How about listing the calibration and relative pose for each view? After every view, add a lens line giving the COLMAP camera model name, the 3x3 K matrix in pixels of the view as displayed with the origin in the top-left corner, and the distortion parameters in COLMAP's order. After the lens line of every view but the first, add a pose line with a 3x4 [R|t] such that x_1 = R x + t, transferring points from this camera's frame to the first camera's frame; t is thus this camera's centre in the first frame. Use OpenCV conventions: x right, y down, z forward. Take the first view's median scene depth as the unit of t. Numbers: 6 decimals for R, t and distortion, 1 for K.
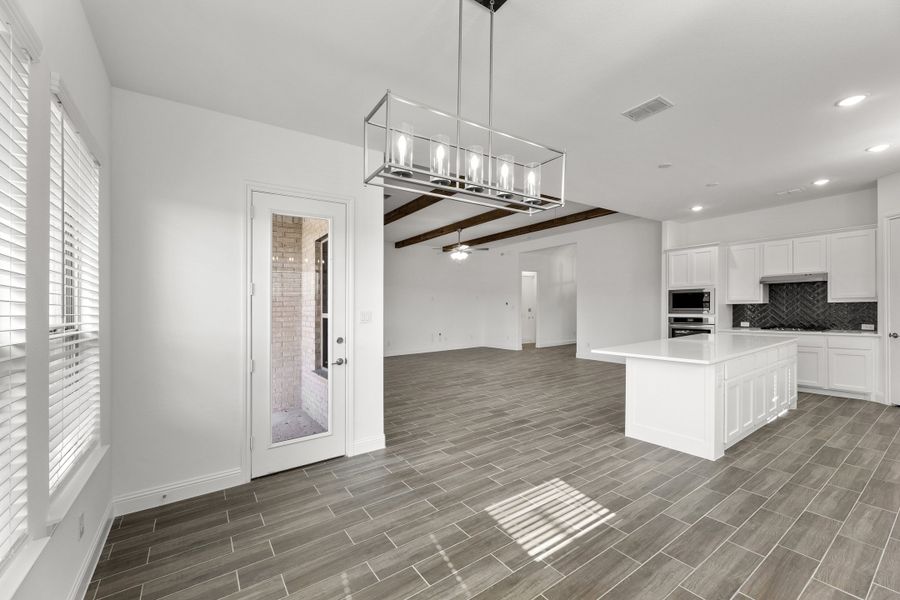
lens RADIAL K [[359.0, 0, 442.8], [0, 359.0, 313.1], [0, 0, 1]] dist [0.006588, -0.000505]
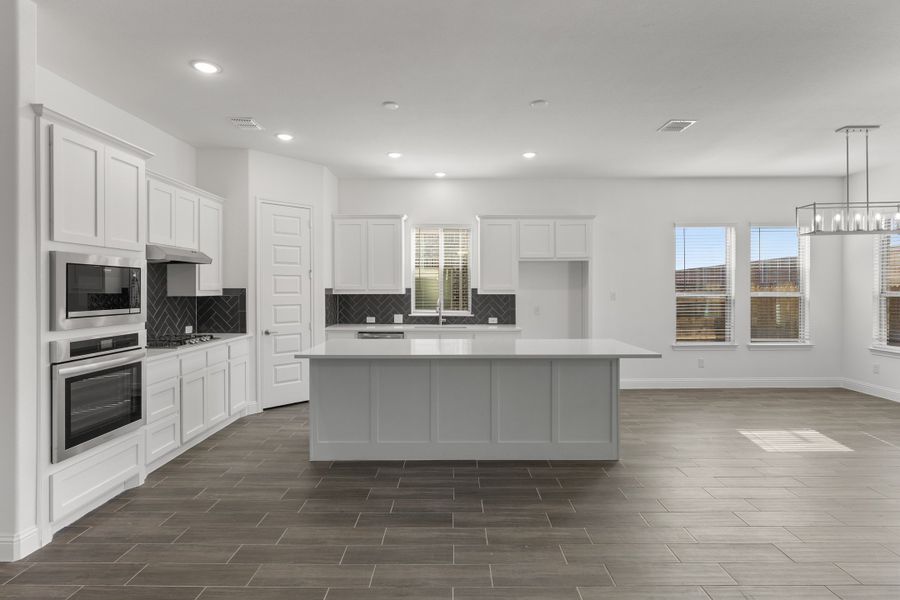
lens RADIAL K [[447.7, 0, 449.5], [0, 447.7, 288.9], [0, 0, 1]] dist [-0.005280, -0.003244]
pose [[-0.832905, 0.023146, 0.552932, 0.201506], [0.029637, 0.999557, 0.002802, -0.031122], [-0.552622, 0.018722, -0.833222, 1.405146]]
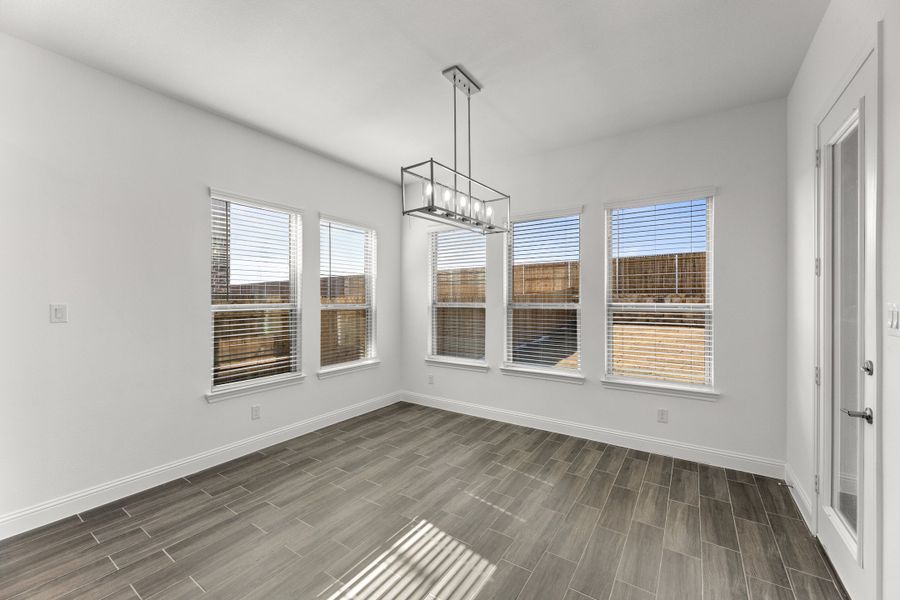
lens RADIAL K [[359.0, 0, 456.5], [0, 359.0, 304.5], [0, 0, 1]] dist [0.006588, -0.000505]
pose [[-0.915958, 0.025109, -0.400488, 0.229499], [0.011382, 0.999264, 0.036619, -0.018395], [0.401113, 0.028983, -0.915570, 0.780106]]
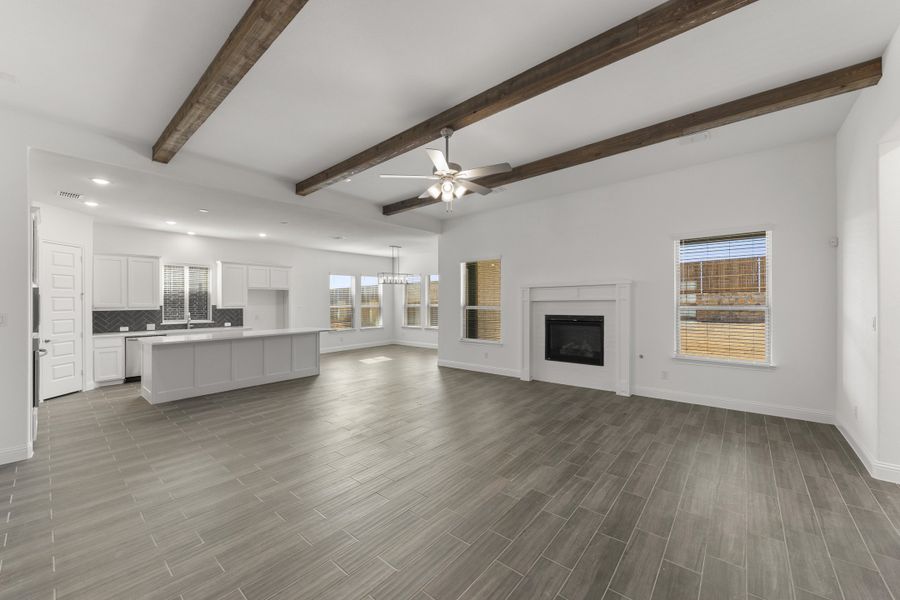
lens RADIAL K [[343.2, 0, 460.1], [0, 343.2, 301.4], [0, 0, 1]] dist [0.012508, -0.000035]
pose [[-0.953416, 0.028752, -0.300284, 0.244291], [0.022770, 0.999467, 0.023402, -0.053484], [0.300797, 0.015475, -0.953563, 2.083741]]
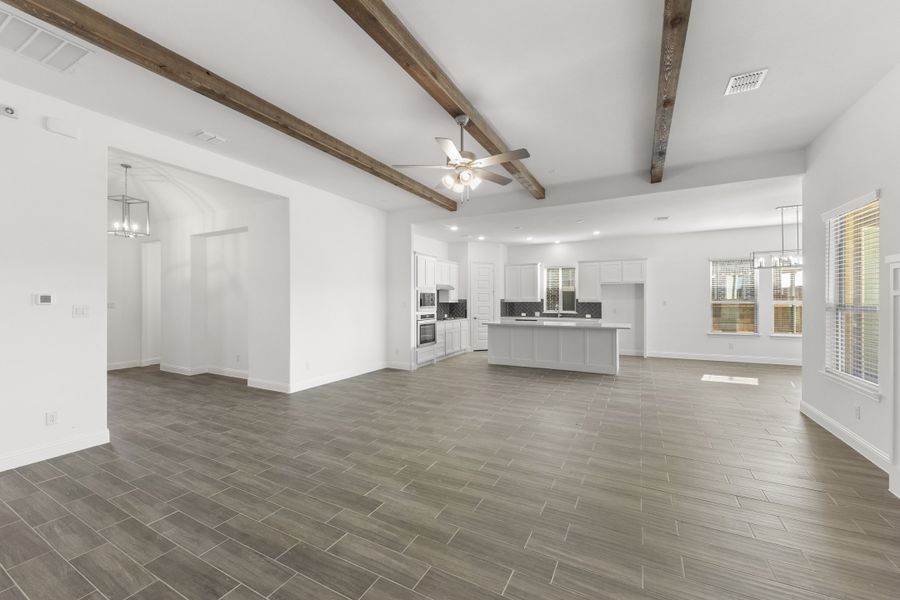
lens RADIAL K [[359.0, 0, 450.4], [0, 359.0, 301.1], [0, 0, 1]] dist [0.006588, -0.000505]
pose [[-0.477719, 0.017165, 0.878345, -0.456275], [0.030187, 0.999539, -0.003115, -0.029985], [-0.877994, 0.025026, -0.478017, 1.788568]]
